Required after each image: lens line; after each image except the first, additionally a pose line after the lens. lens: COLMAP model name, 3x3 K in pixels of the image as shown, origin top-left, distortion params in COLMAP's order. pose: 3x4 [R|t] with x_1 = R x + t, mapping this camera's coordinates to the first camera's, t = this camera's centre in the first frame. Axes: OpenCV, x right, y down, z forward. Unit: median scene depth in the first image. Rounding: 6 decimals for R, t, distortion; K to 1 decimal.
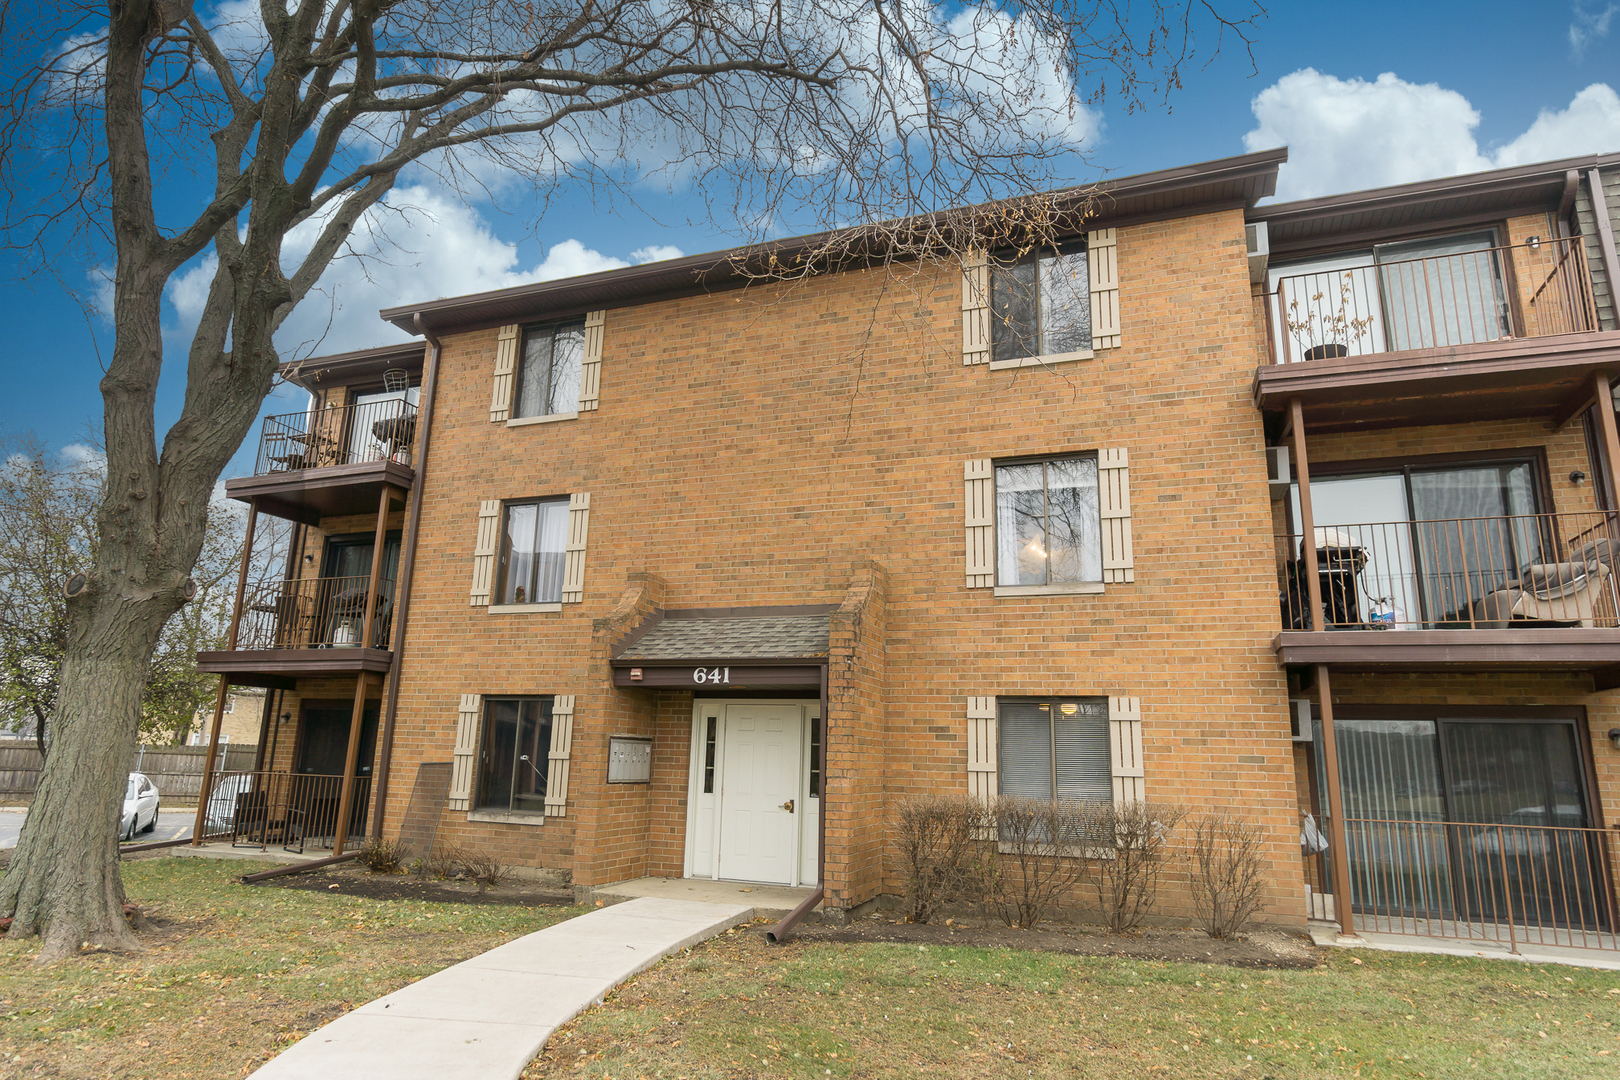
lens RADIAL K [[913.5, 0, 810.0], [0, 913.5, 540.0], [0, 0, 1]] dist [-0.007219, 0.002360]
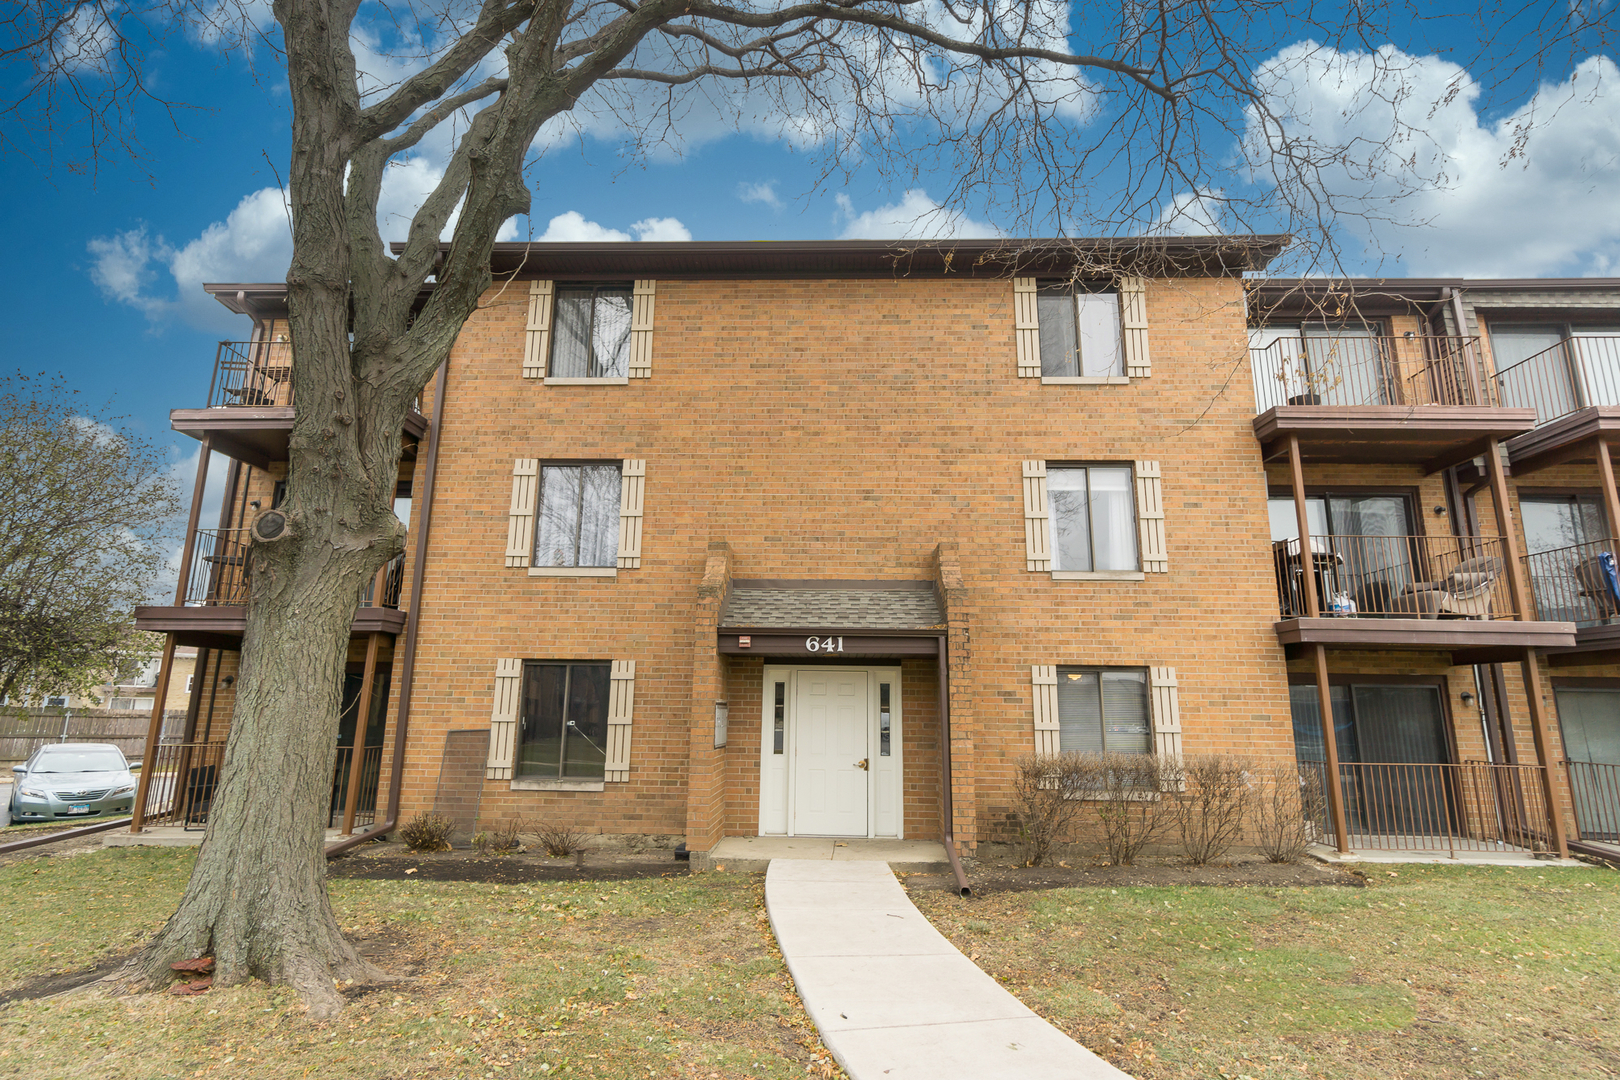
lens RADIAL K [[778.2, 0, 810.0], [0, 778.2, 540.0], [0, 0, 1]] dist [0.000550, -0.000496]
pose [[0.950963, 0.053553, 0.304633, -0.382898], [-0.060555, 0.998073, 0.013577, 0.016312], [-0.303319, -0.031358, 0.952373, 0.147041]]
